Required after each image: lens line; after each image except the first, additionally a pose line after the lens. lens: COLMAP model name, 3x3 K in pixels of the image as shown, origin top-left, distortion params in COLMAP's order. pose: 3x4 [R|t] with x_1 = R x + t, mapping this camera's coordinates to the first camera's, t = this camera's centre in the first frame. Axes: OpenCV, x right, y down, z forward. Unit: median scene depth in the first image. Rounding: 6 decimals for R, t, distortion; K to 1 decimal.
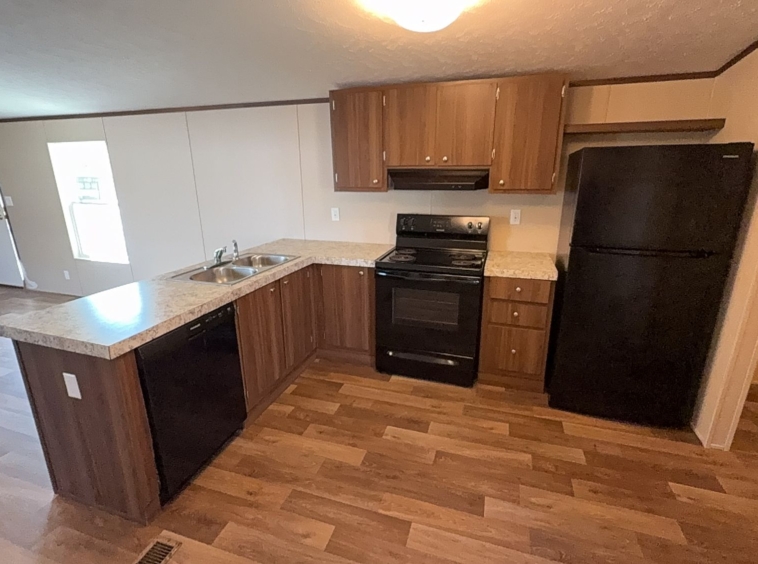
lens RADIAL K [[380.3, 0, 379.9], [0, 380.3, 282.1], [0, 0, 1]] dist [-0.001366, 0.000500]
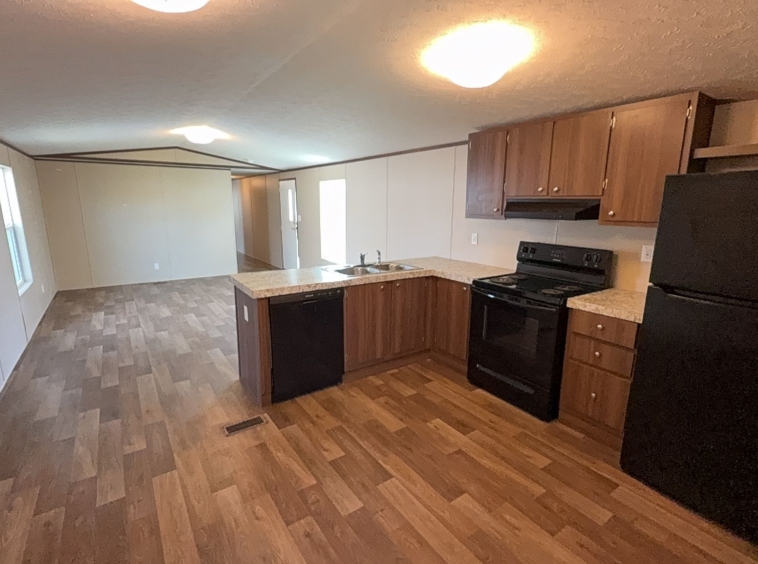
lens RADIAL K [[380.3, 0, 379.9], [0, 380.3, 282.1], [0, 0, 1]] dist [-0.001366, 0.000500]
pose [[0.793869, 0.136088, -0.592665, 0.455015], [-0.183718, 0.982767, -0.020426, 0.028511], [0.579672, 0.125099, 0.805190, -0.064085]]
